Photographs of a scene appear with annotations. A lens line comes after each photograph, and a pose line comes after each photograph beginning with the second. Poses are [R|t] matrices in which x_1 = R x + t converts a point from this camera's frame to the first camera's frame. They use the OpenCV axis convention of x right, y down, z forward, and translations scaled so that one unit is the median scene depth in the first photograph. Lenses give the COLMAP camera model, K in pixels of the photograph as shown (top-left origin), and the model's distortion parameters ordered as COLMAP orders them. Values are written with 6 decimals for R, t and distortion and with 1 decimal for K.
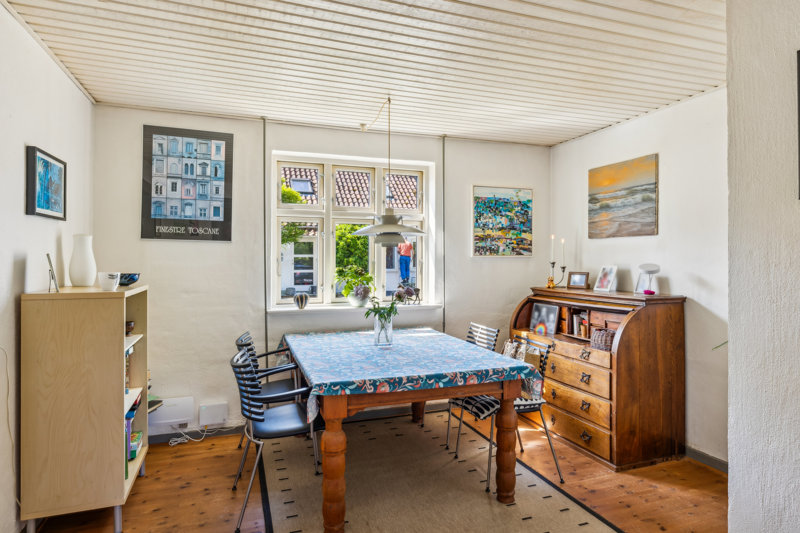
lens RADIAL K [[469.2, 0, 401.4], [0, 469.2, 259.7], [0, 0, 1]] dist [-0.005000, -0.000233]
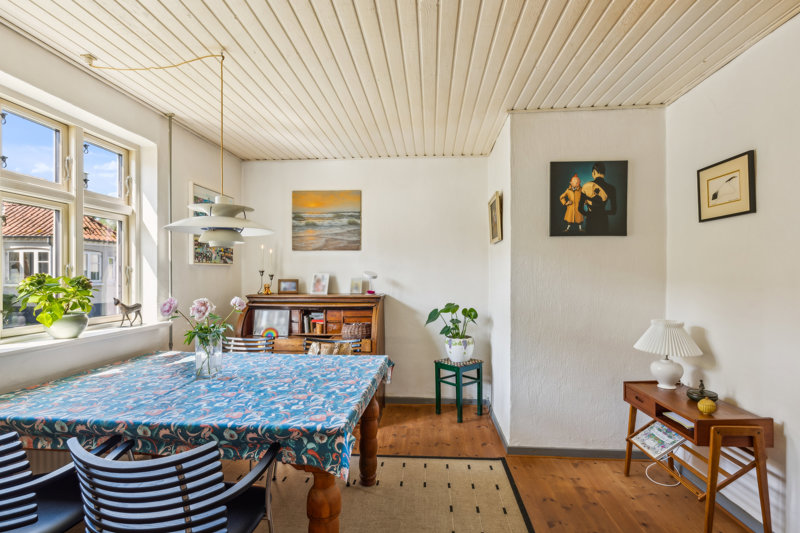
lens RADIAL K [[393.9, 0, 400.1], [0, 393.9, 274.6], [0, 0, 1]] dist [-0.003124, -0.000484]
pose [[0.414044, -0.001133, 0.910256, -0.390722], [-0.000784, 0.999998, 0.001602, 0.013552], [-0.910256, -0.001377, 0.414043, 0.367841]]
